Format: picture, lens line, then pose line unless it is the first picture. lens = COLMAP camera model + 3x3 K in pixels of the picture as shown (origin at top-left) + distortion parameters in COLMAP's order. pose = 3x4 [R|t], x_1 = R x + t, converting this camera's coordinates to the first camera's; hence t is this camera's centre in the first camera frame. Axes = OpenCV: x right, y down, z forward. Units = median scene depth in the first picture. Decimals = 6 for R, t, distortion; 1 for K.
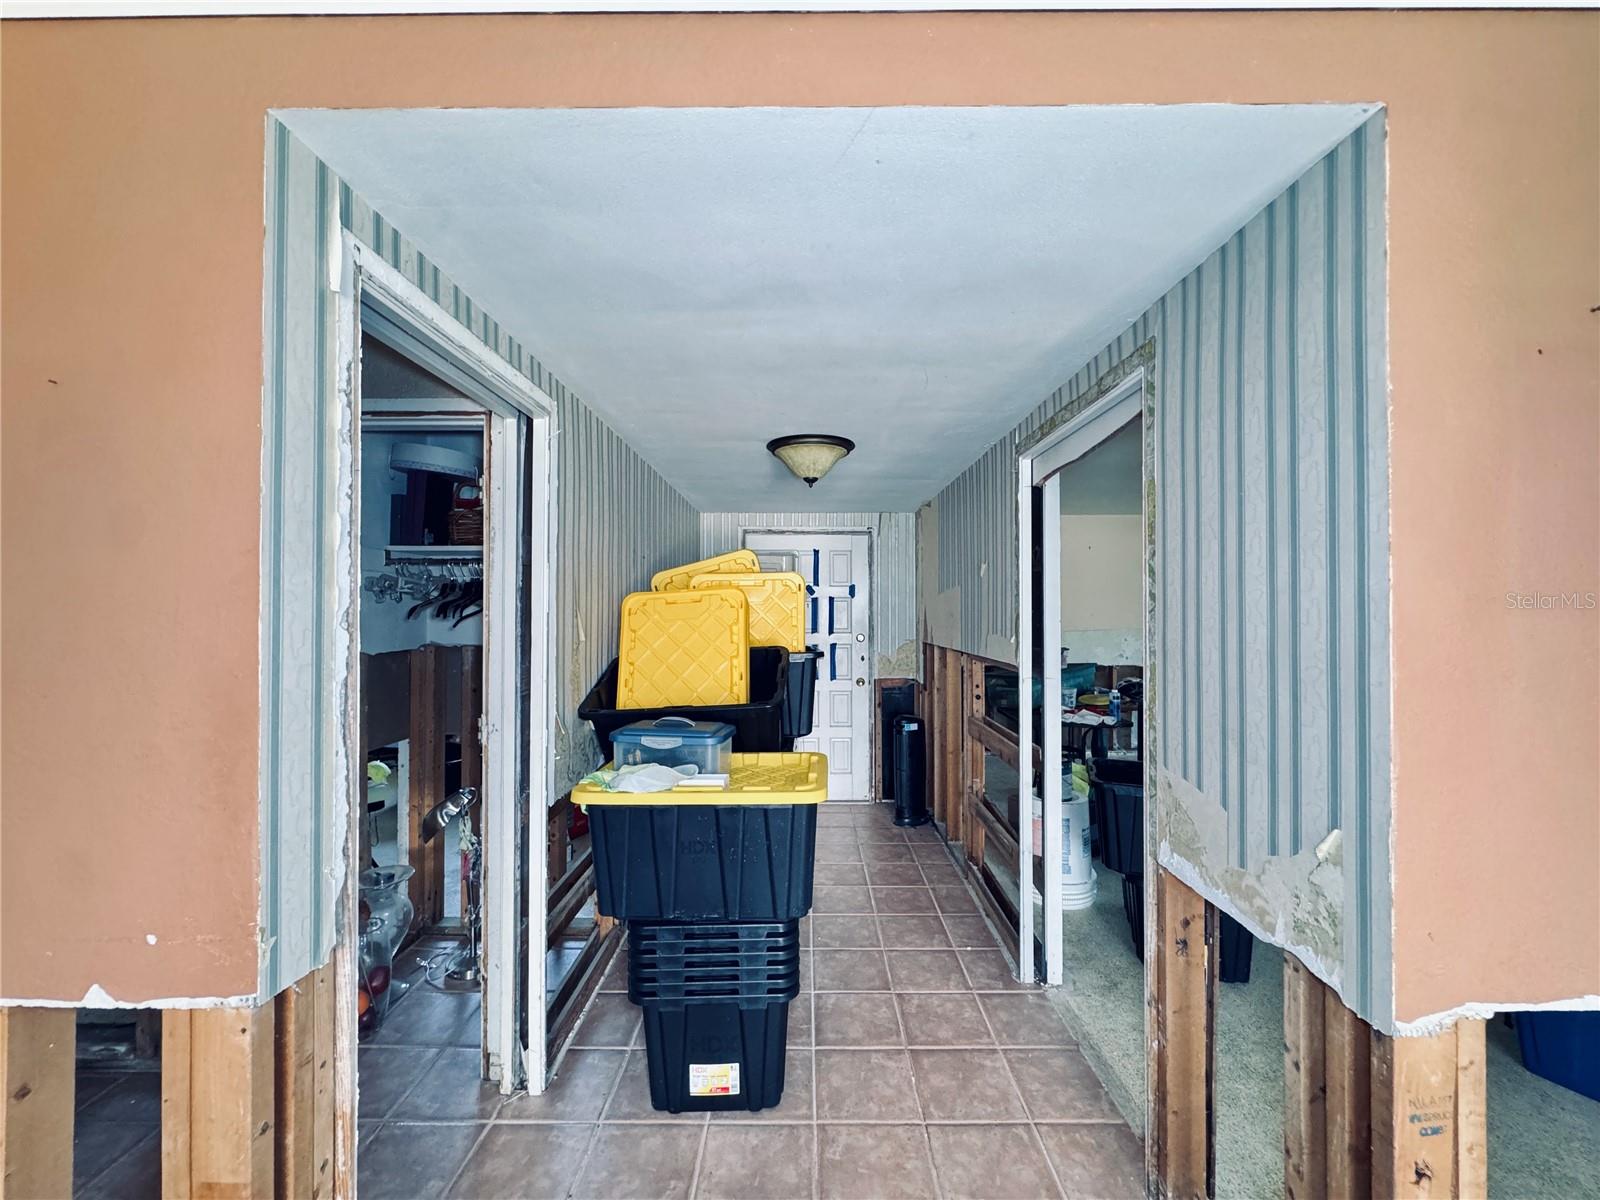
lens RADIAL K [[650.4, 0, 801.7], [0, 650.4, 604.6], [0, 0, 1]] dist [0.016615, 0.000394]
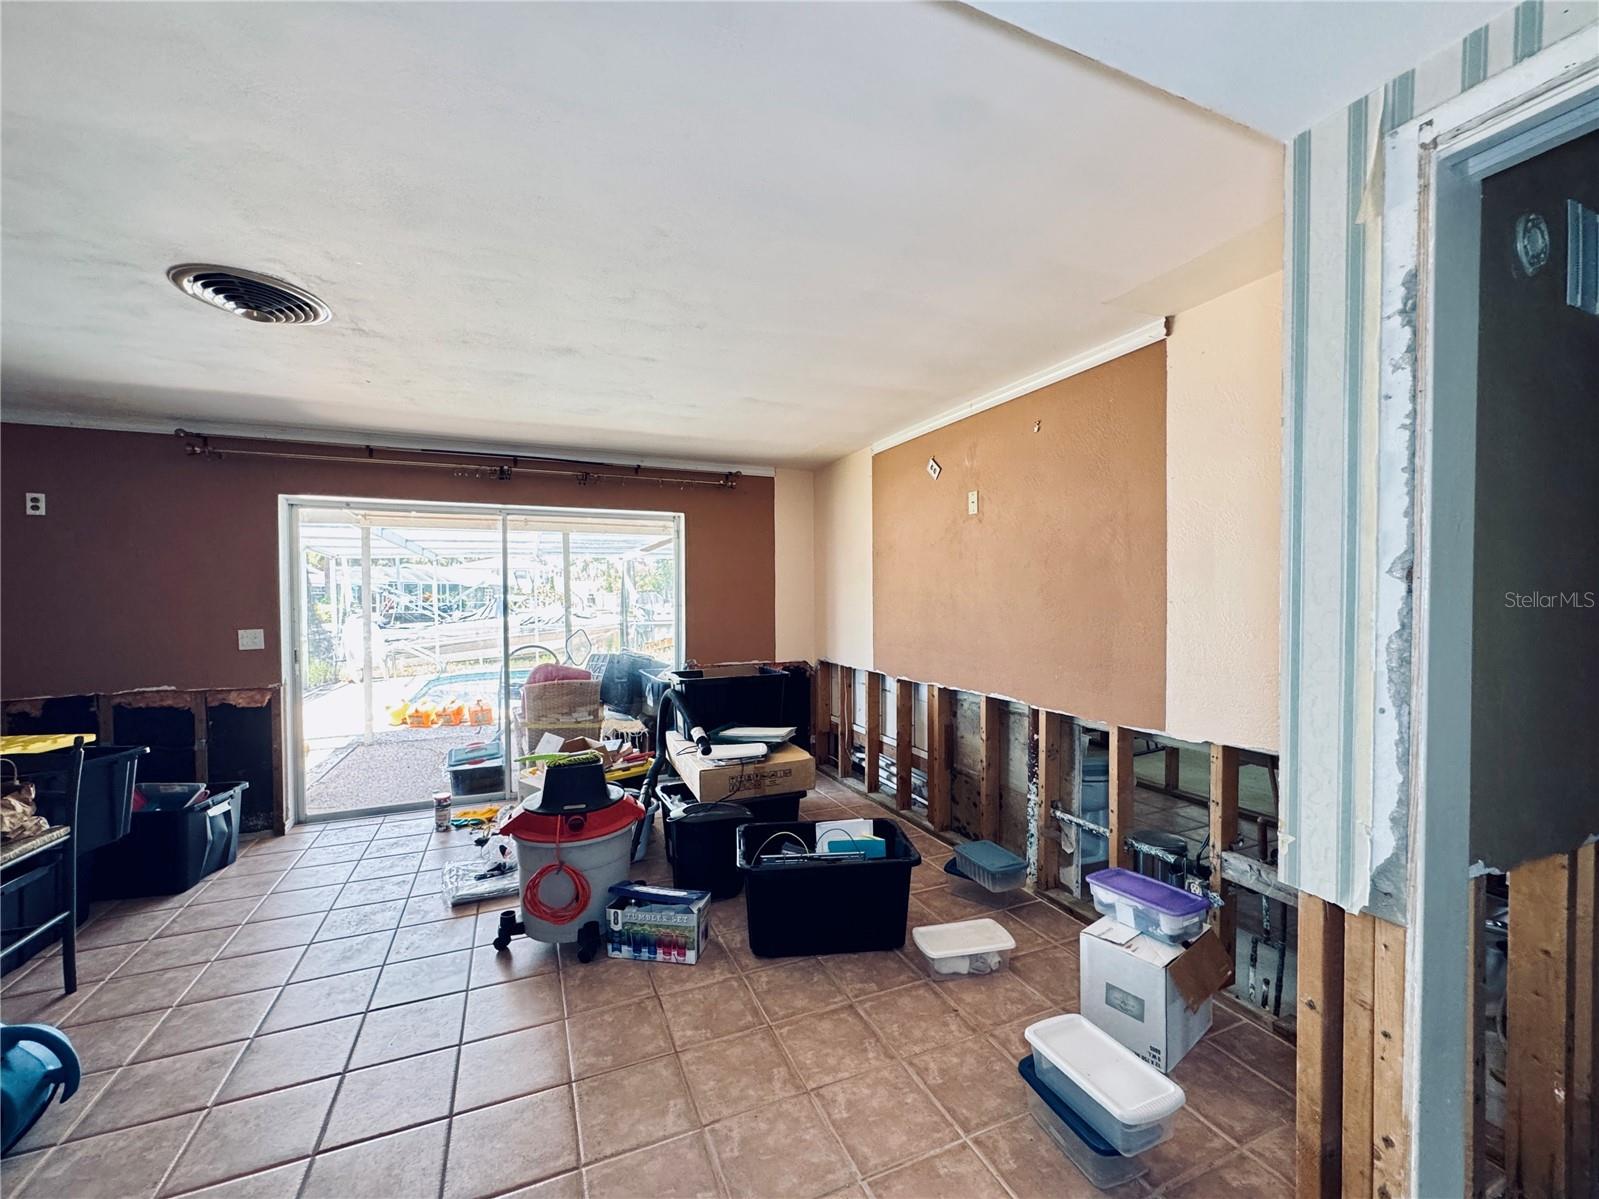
lens RADIAL K [[650.0, 0, 799.7], [0, 650.0, 601.5], [0, 0, 1]] dist [0.016615, 0.000394]
pose [[-0.919374, 0.009756, -0.393264, 0.409063], [0.007913, 0.999949, 0.006307, 0.057214], [0.393305, 0.002687, -0.919404, 1.494198]]
